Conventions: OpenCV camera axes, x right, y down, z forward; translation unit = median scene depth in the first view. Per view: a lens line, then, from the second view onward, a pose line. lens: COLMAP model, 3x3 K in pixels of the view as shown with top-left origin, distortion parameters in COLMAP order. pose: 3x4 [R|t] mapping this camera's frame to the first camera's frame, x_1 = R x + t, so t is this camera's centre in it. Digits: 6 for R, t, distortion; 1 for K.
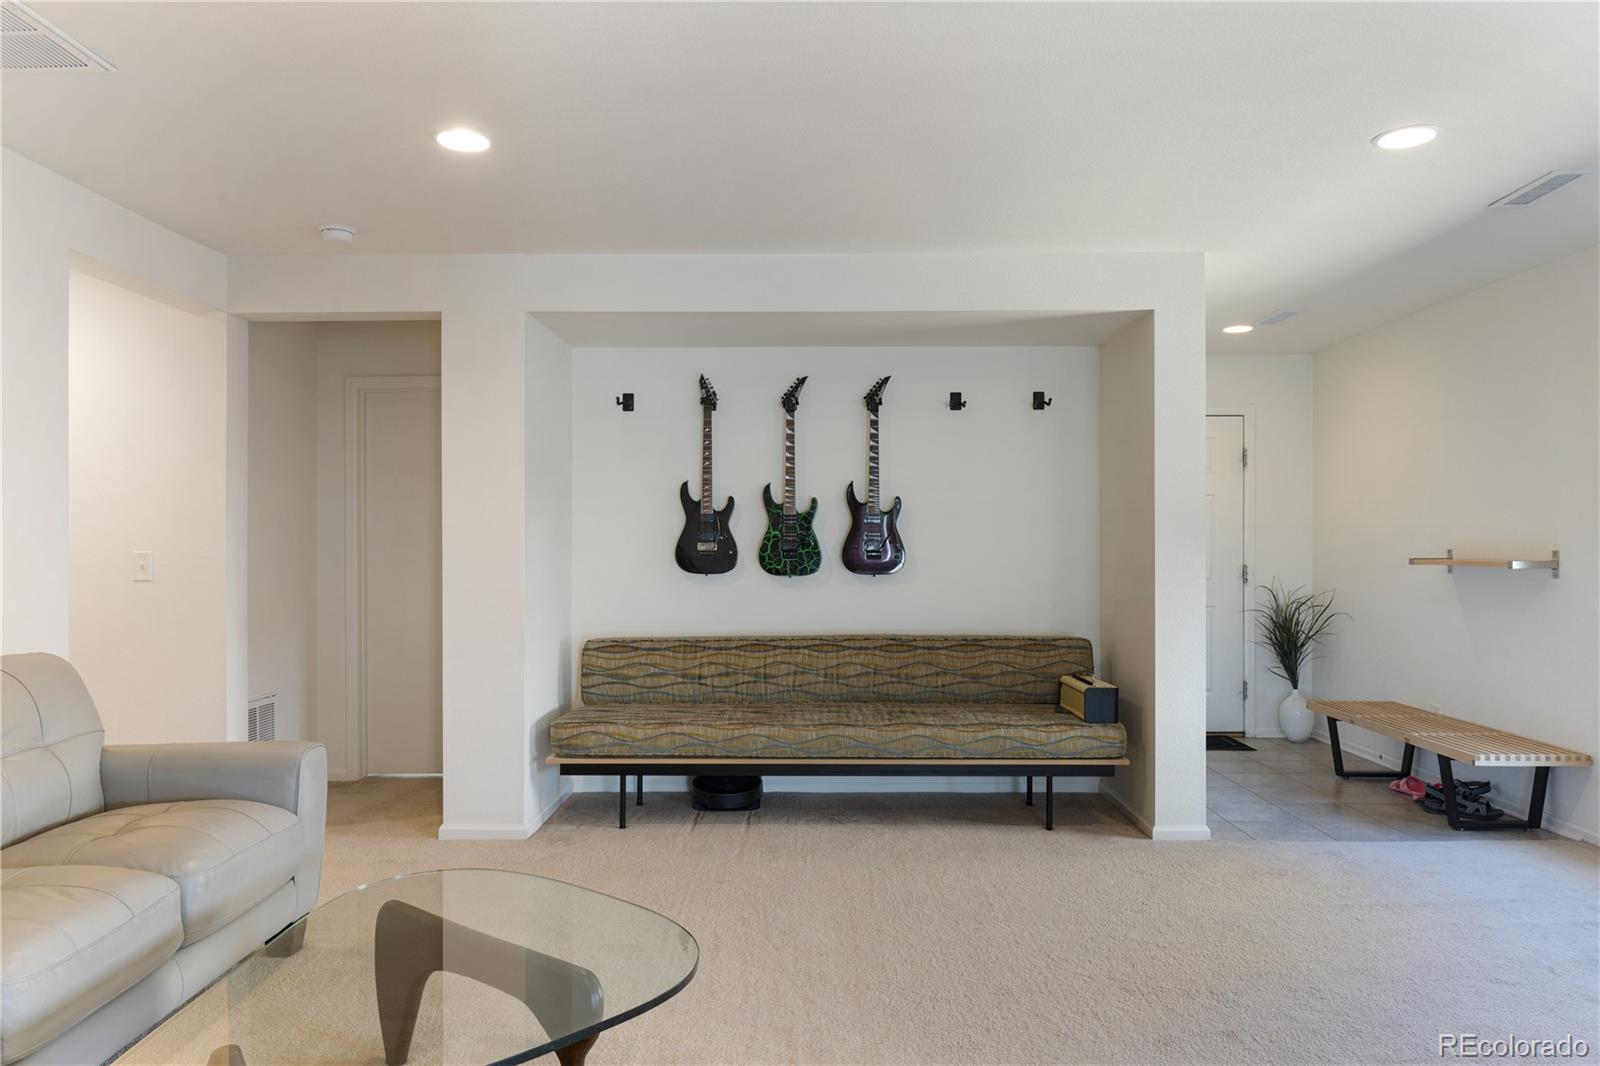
lens RADIAL K [[1082.6, 0, 801.1], [0, 1082.6, 539.3], [0, 0, 1]] dist [-0.024207, 0.016606]
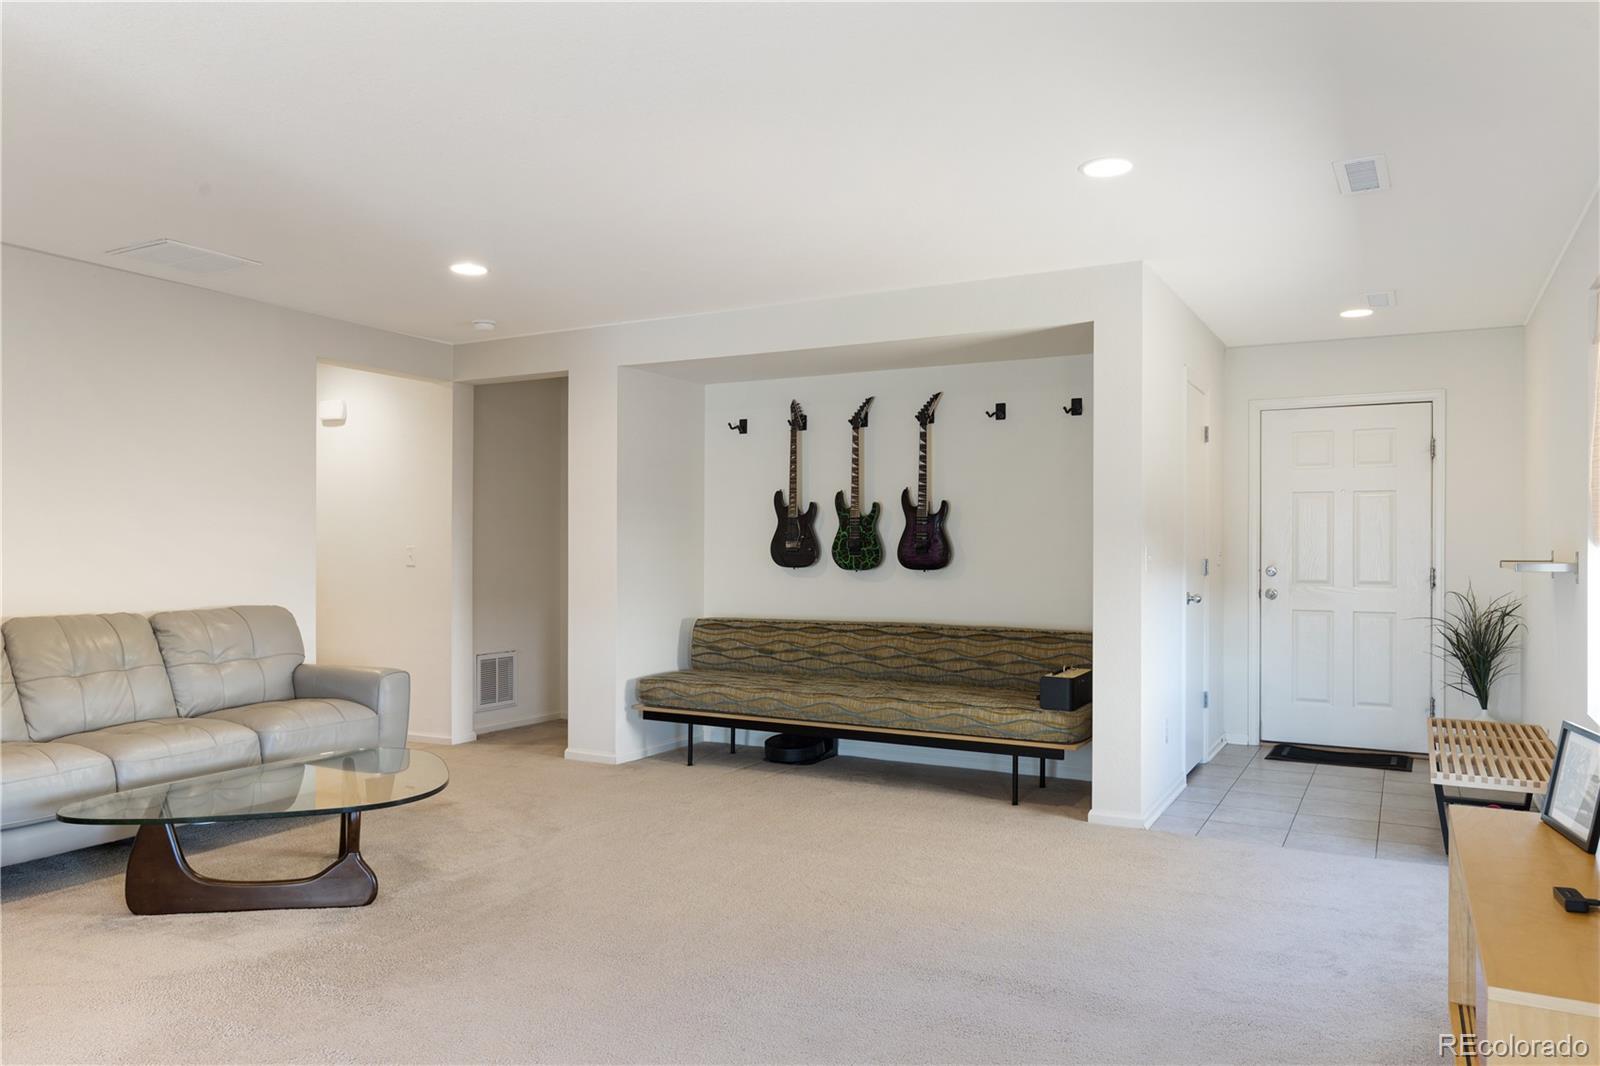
lens RADIAL K [[1082.6, 0, 787.3], [0, 1082.6, 550.4], [0, 0, 1]] dist [-0.024207, 0.016606]
pose [[0.883553, 0.005506, -0.468299, 0.489603], [-0.001802, 0.999963, 0.008358, 0.003213], [0.468328, -0.006541, 0.883531, -0.063127]]
